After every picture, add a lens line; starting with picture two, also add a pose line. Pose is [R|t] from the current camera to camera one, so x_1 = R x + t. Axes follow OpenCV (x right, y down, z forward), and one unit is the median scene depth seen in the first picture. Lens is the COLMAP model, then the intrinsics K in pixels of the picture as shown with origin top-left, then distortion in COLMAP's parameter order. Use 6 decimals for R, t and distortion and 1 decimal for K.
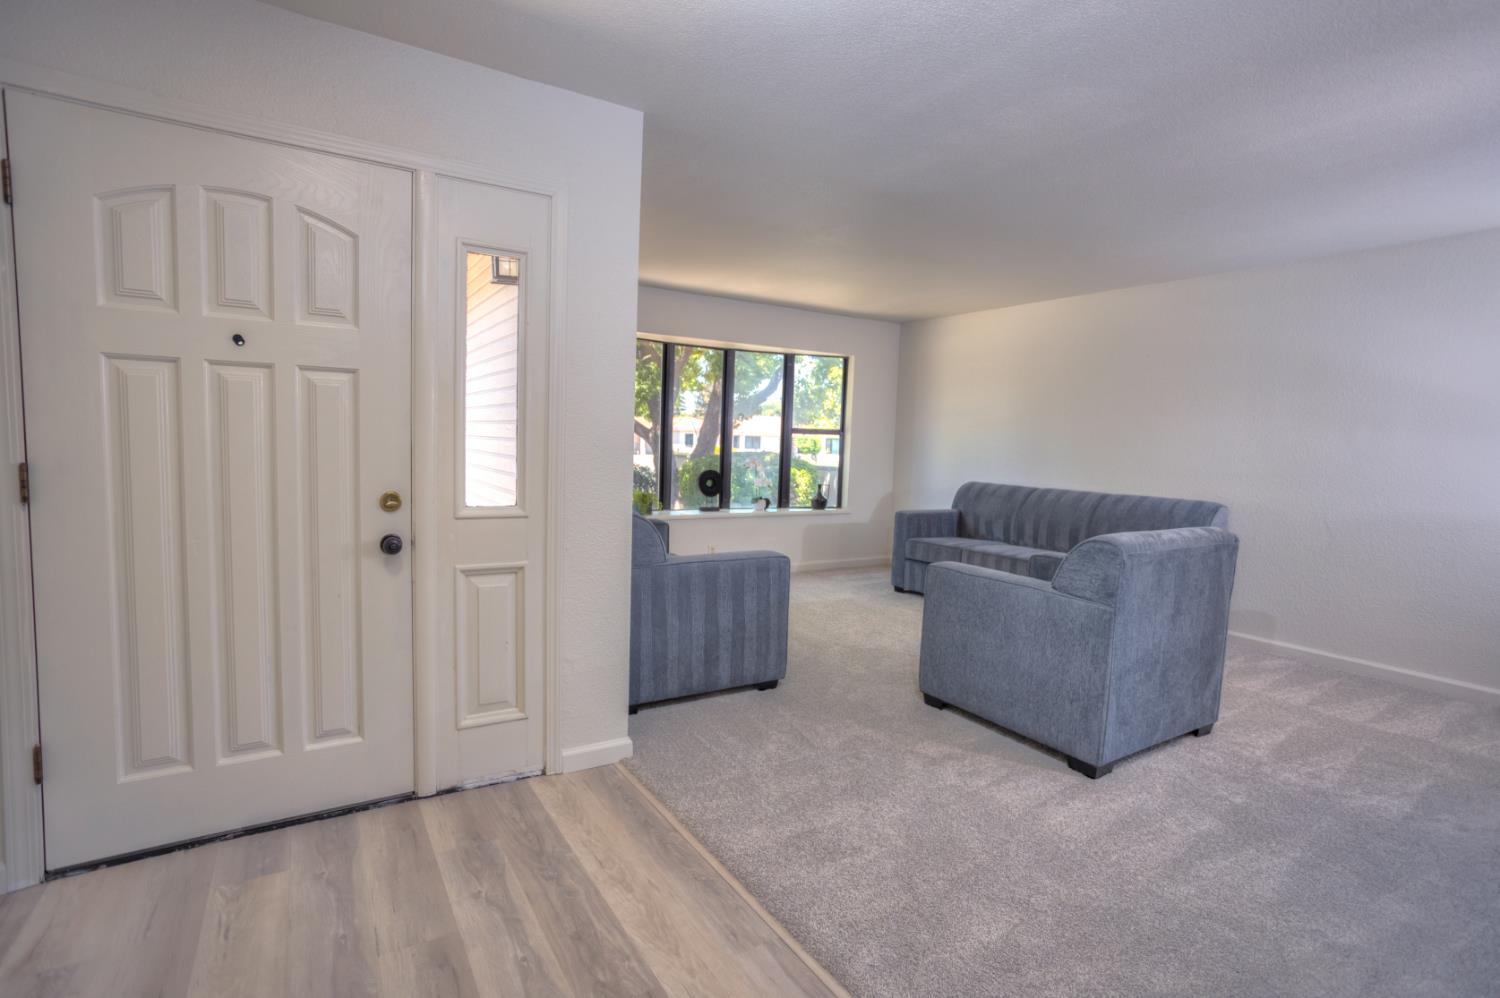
lens RADIAL K [[740.7, 0, 771.6], [0, 740.7, 470.4], [0, 0, 1]] dist [-0.043984, 0.022967]
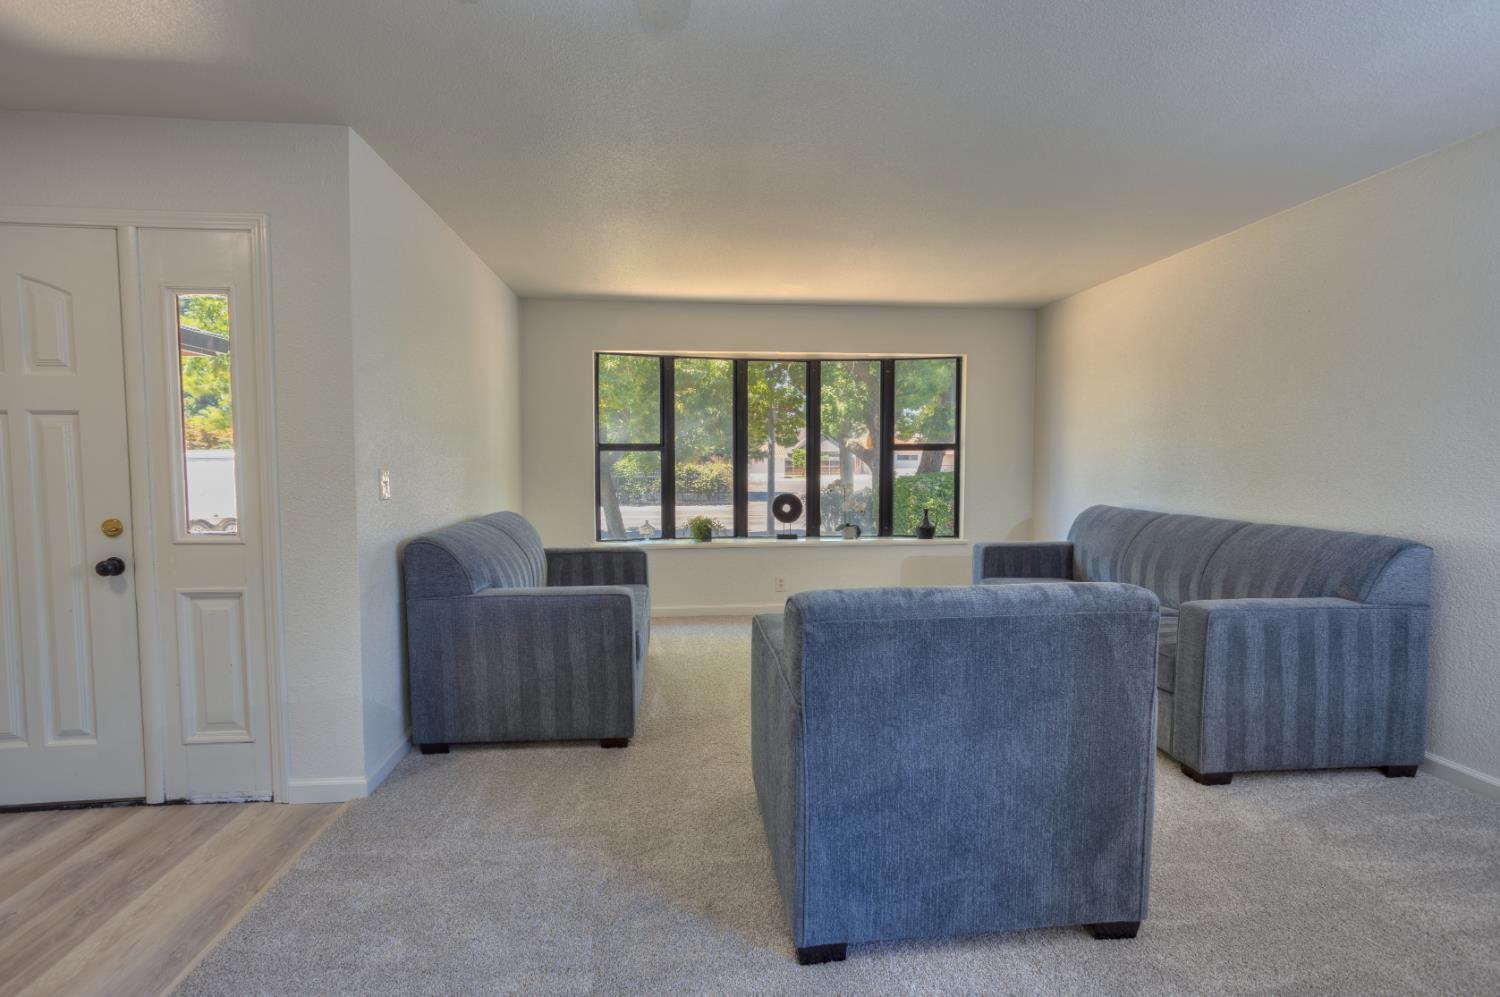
lens RADIAL K [[740.7, 0, 802.8], [0, 740.7, 475.1], [0, 0, 1]] dist [-0.043984, 0.022967]
pose [[0.888398, -0.024766, -0.458406, 0.751158], [0.012468, 0.999477, -0.029835, 0.007262], [0.458905, 0.020791, 0.888242, 0.415751]]
